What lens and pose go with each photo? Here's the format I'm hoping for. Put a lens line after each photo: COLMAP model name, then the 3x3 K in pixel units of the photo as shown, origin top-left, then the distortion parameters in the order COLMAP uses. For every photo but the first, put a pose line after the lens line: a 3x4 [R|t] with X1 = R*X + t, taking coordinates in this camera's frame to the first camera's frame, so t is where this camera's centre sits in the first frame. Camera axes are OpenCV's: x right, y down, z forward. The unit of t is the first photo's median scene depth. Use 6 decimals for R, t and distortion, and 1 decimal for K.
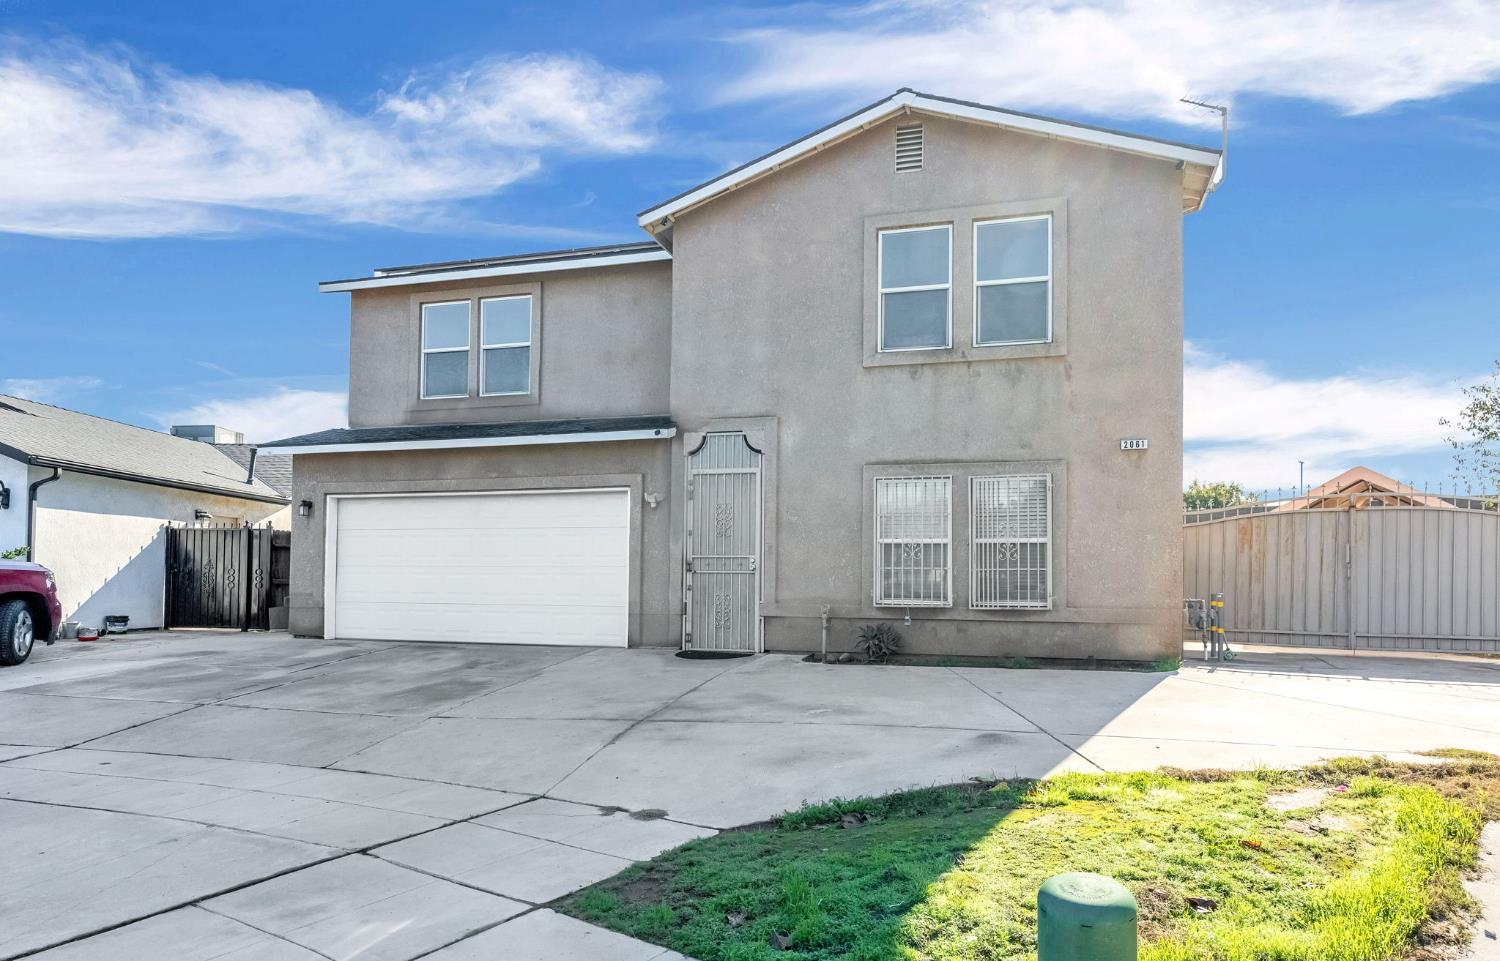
lens RADIAL K [[1026.4, 0, 765.0], [0, 1026.4, 480.4], [0, 0, 1]] dist [-0.049507, 0.049843]
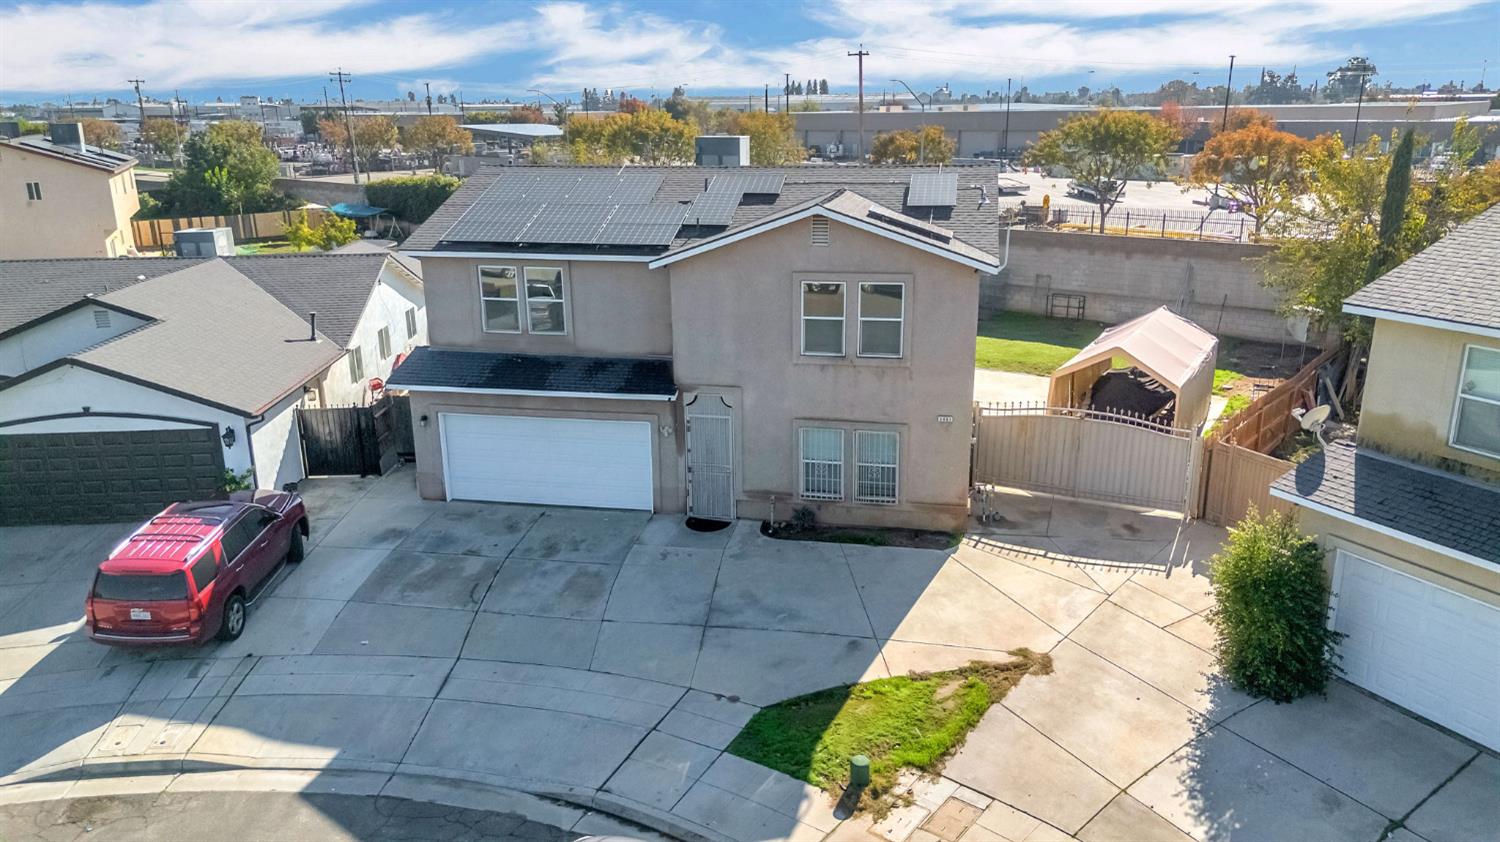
lens RADIAL K [[1065.1, 0, 750.0], [0, 1065.1, 421.0], [0, 0, 1]] dist [0.057239, -0.056027]
pose [[0.996511, -0.043248, 0.071380, -0.106754], [0.019337, 0.951634, 0.306625, -0.580911], [-0.081188, -0.304175, 0.949150, -0.707901]]
